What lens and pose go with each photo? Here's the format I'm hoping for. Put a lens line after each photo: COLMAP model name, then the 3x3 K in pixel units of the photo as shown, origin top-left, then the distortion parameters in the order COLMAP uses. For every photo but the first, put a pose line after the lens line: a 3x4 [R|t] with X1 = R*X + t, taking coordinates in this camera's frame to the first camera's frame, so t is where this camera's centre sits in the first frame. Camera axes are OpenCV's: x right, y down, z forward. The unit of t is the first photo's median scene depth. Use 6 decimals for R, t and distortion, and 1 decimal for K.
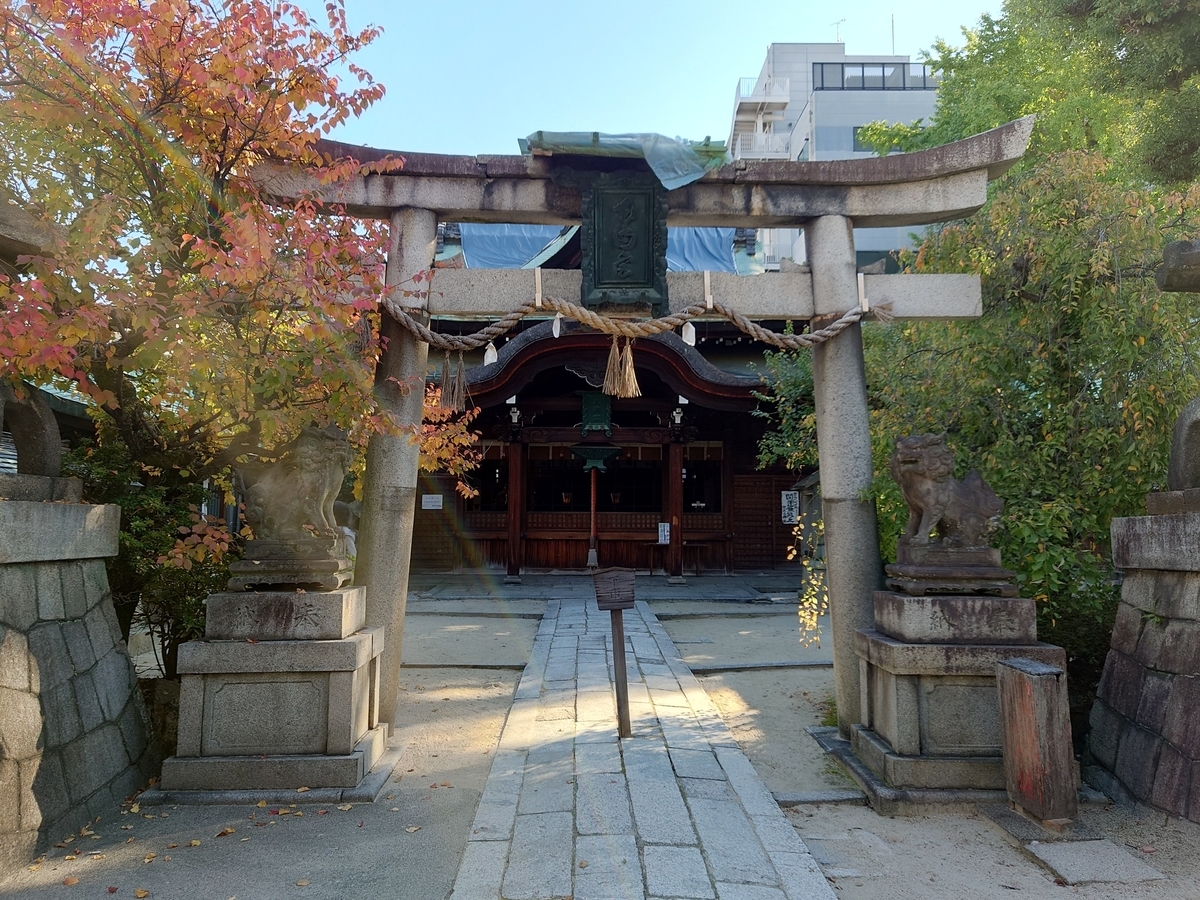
lens RADIAL K [[896.9, 0, 610.0], [0, 896.9, 417.8], [0, 0, 1]] dist [0.034036, -0.003198]
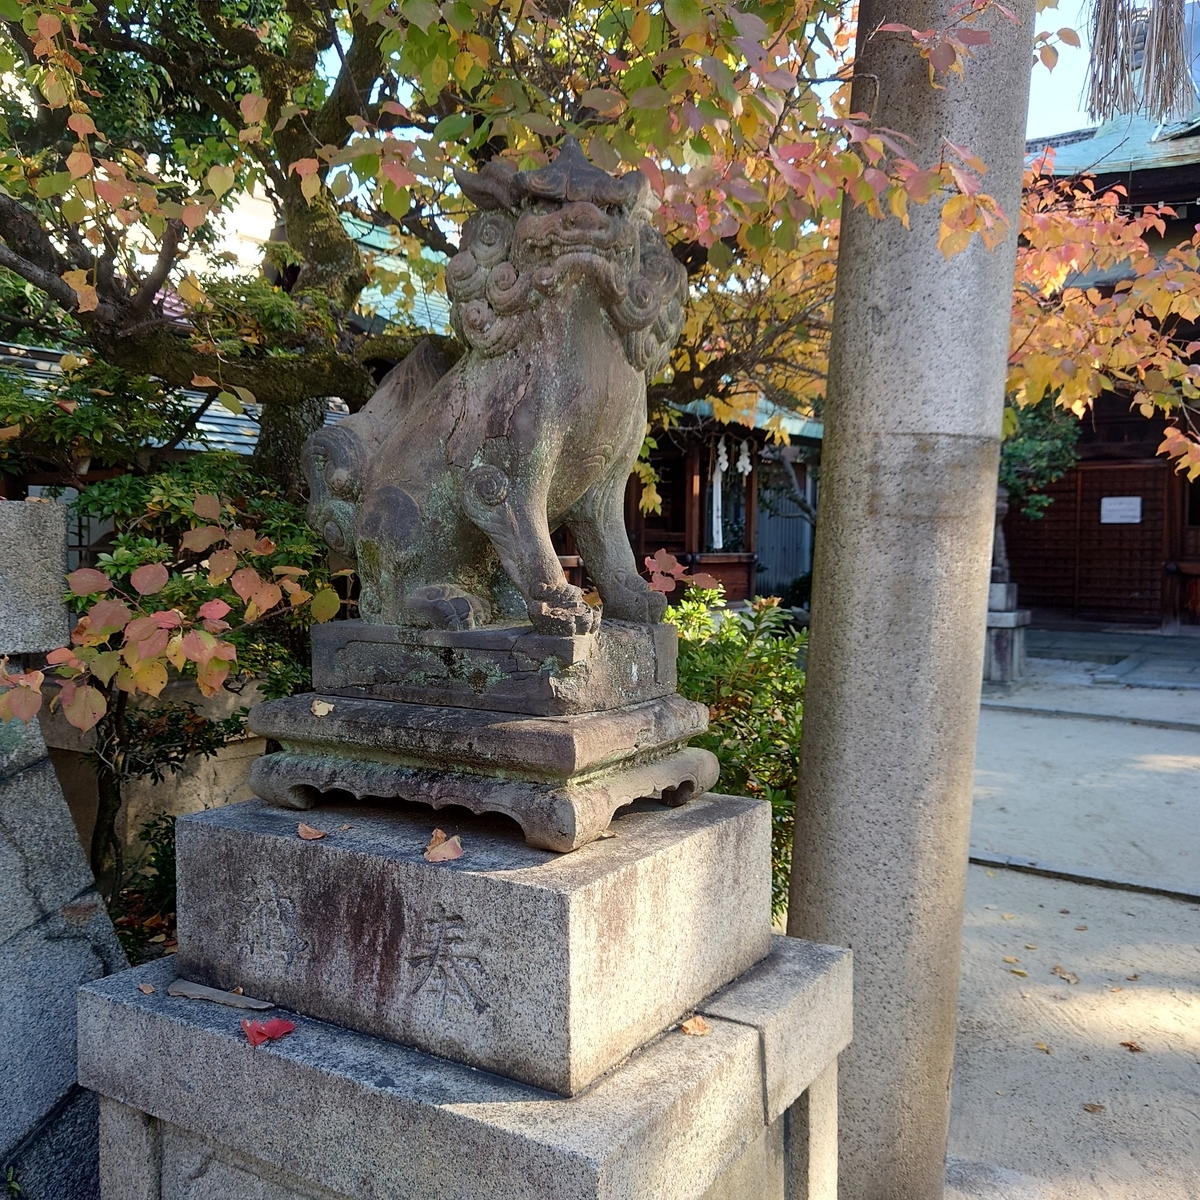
lens RADIAL K [[1157.3, 0, 599.8], [0, 1157.3, 579.2], [0, 0, 1]] dist [0.040698, -0.007097]
pose [[0.812497, 0.024684, -0.582443, -0.124813], [0.061588, 0.989877, 0.127865, 0.081863], [0.579703, -0.139762, 0.802752, 0.758833]]
